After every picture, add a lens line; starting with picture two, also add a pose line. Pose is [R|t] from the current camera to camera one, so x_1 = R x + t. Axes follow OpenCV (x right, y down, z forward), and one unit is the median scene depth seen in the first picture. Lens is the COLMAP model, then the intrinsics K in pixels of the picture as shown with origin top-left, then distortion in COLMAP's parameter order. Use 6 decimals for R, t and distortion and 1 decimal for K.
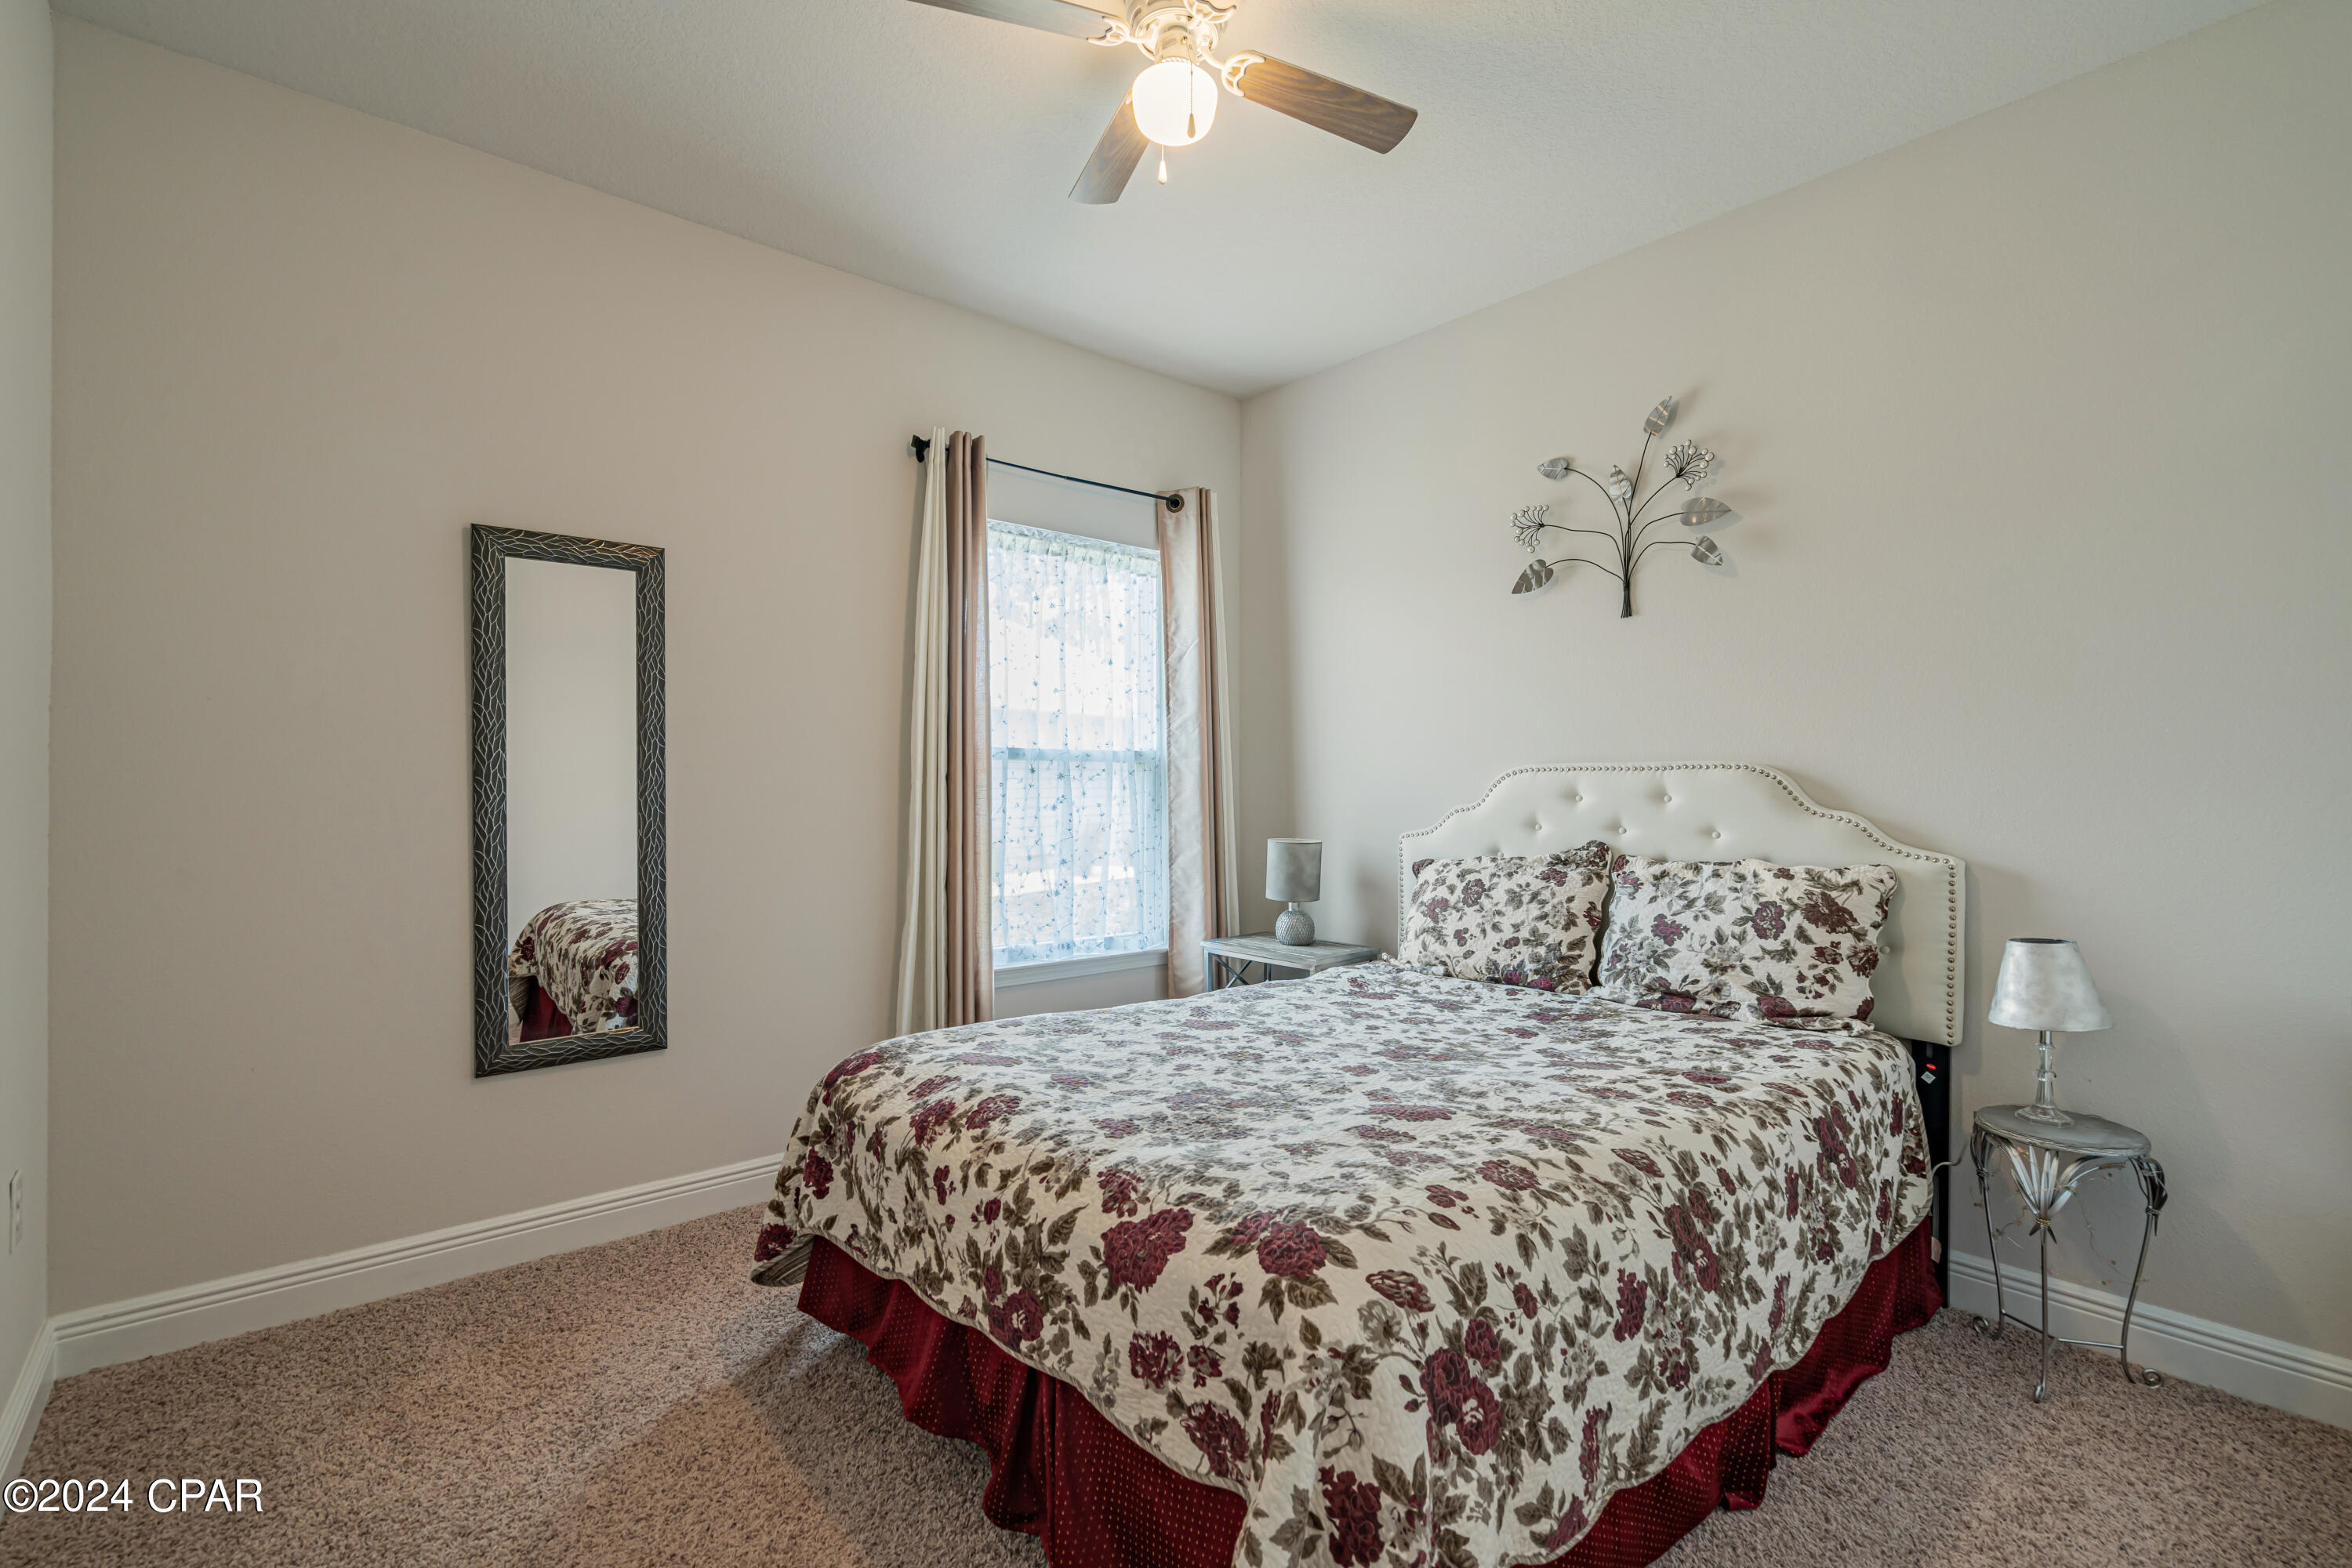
lens RADIAL K [[1062.6, 0, 1176.3], [0, 1062.6, 787.0], [0, 0, 1]] dist [0.000806, 0.000367]
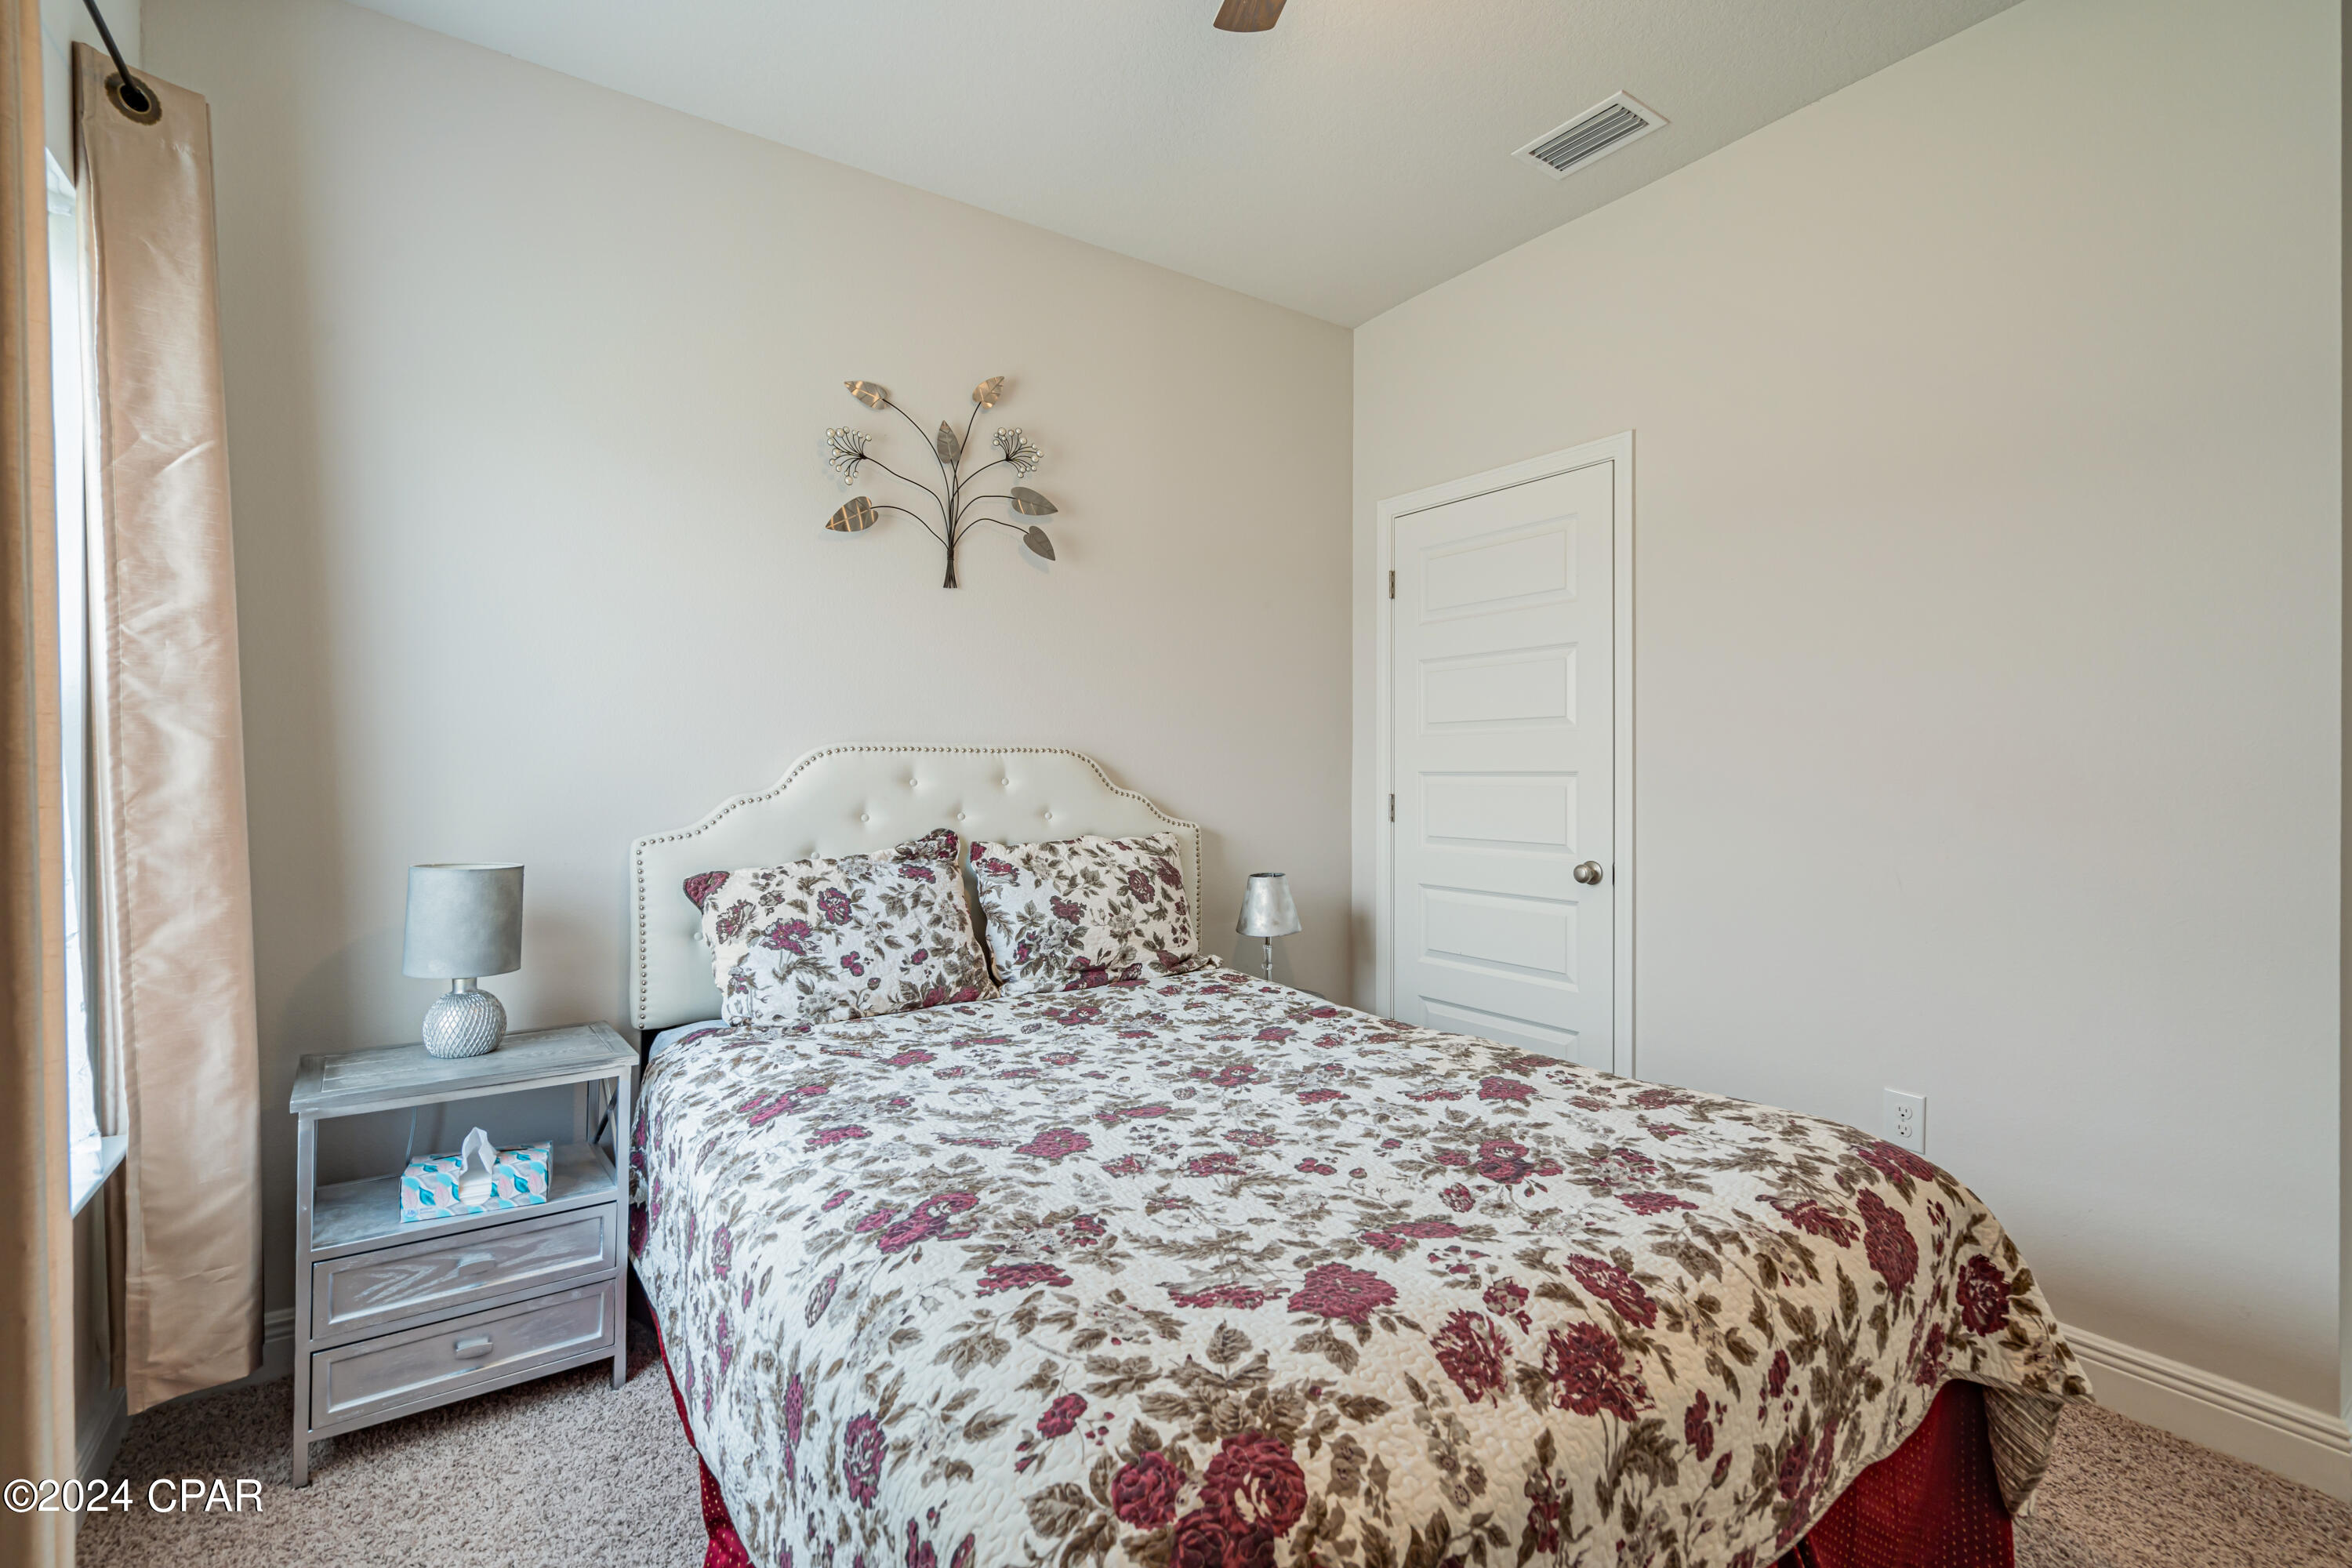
lens RADIAL K [[1067.6, 0, 1177.6], [0, 1067.6, 777.3], [0, 0, 1]] dist [-0.003040, 0.000501]
pose [[0.107623, -0.005079, 0.994179, -0.558791], [-0.002652, 0.999982, 0.005396, 0.001185], [-0.994188, -0.003218, 0.107608, 0.806875]]
